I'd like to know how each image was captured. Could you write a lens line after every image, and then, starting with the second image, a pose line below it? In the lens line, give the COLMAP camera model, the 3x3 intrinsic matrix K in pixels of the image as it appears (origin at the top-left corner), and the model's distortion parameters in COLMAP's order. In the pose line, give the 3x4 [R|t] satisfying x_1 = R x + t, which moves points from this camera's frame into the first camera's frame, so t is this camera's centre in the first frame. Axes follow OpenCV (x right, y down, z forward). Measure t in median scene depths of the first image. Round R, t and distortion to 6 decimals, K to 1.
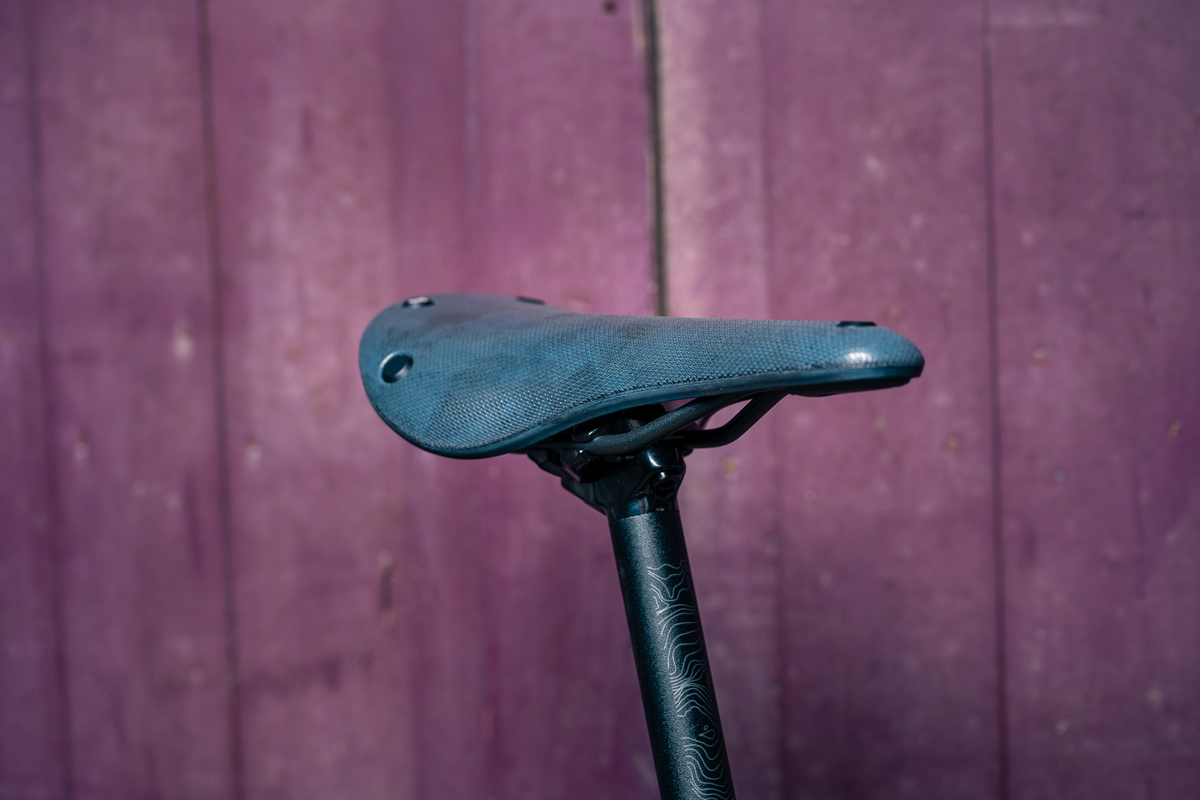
lens RADIAL K [[2383.3, 0, 600.0], [0, 2383.3, 400.0], [0, 0, 1]] dist [-0.017398, -0.007274]
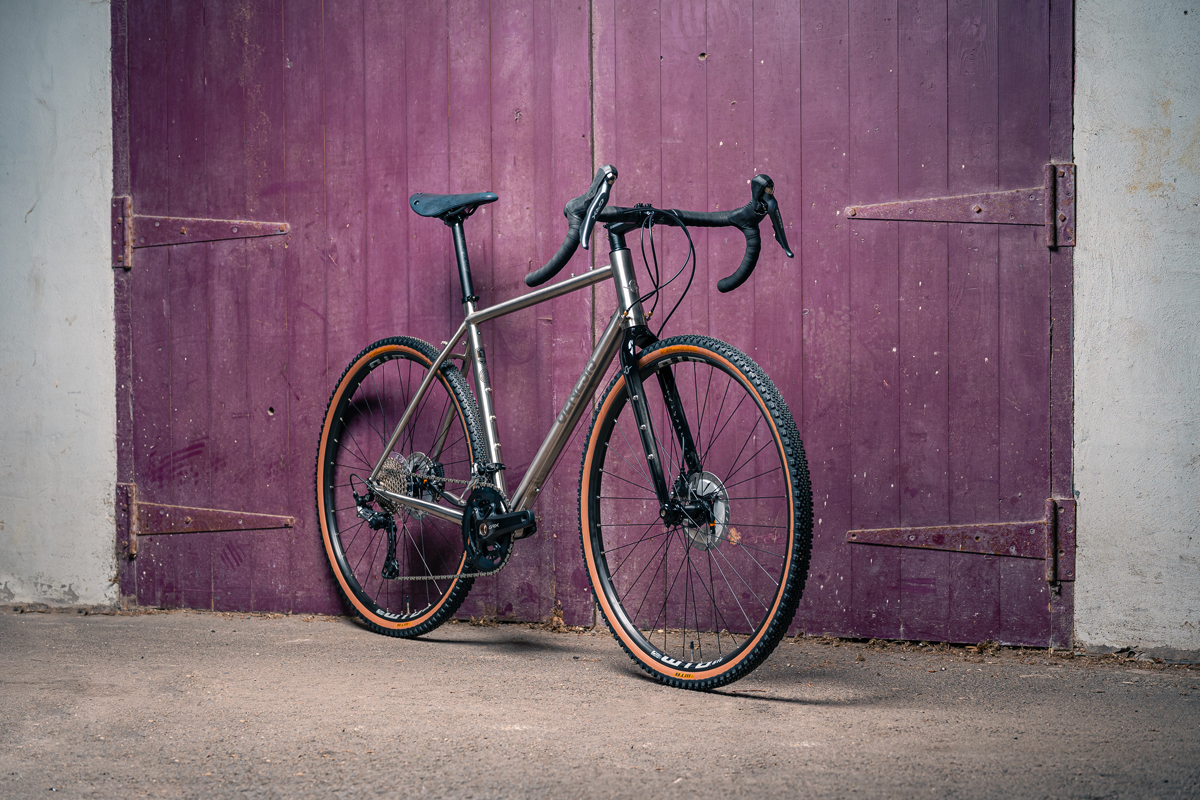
lens RADIAL K [[2383.3, 0, 600.0], [0, 2383.3, 400.0], [0, 0, 1]] dist [-0.017398, -0.007274]
pose [[0.999629, 0.027216, -0.000836, 0.050355], [-0.027229, 0.999114, -0.032104, 0.464106], [-0.000038, 0.032115, 0.999484, -3.384057]]
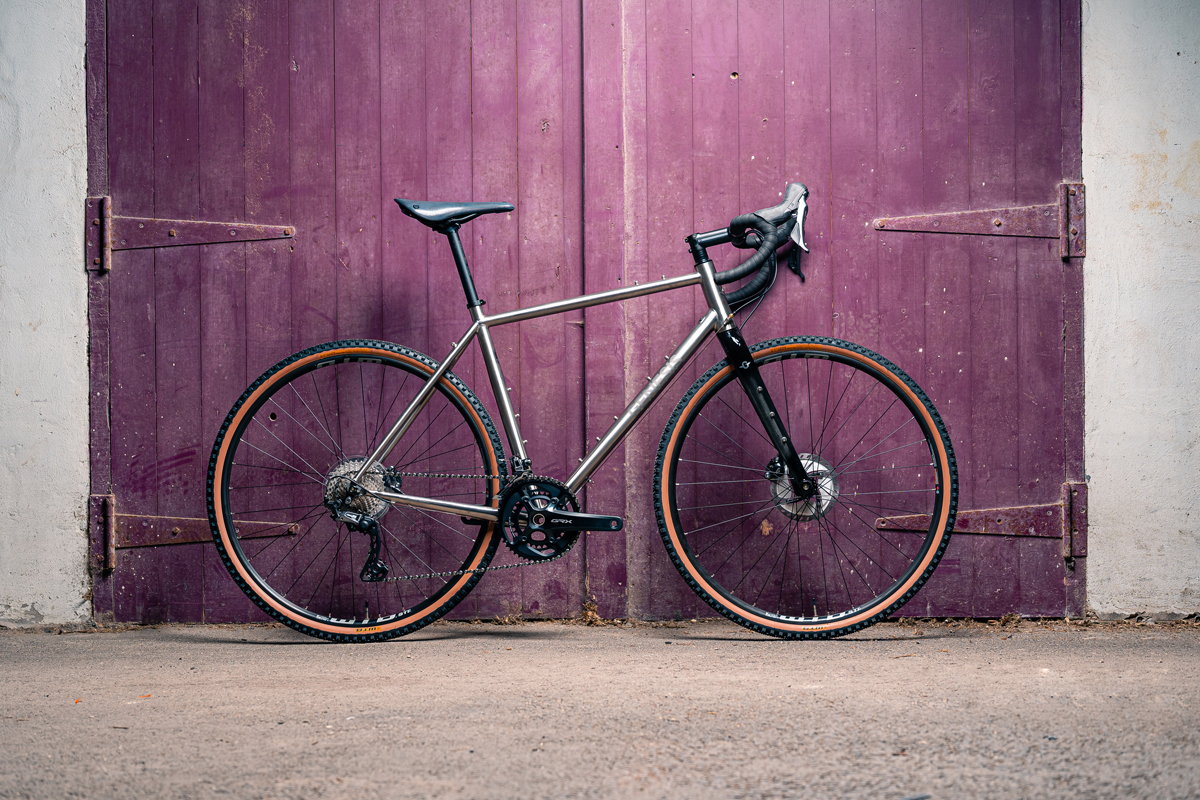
lens RADIAL K [[2383.3, 0, 600.0], [0, 2383.3, 400.0], [0, 0, 1]] dist [-0.017398, -0.007274]
pose [[0.934949, 0.025823, 0.353842, -1.608866], [-0.000149, 0.997376, -0.072392, 0.650923], [-0.354783, 0.067630, 0.932499, -3.234340]]
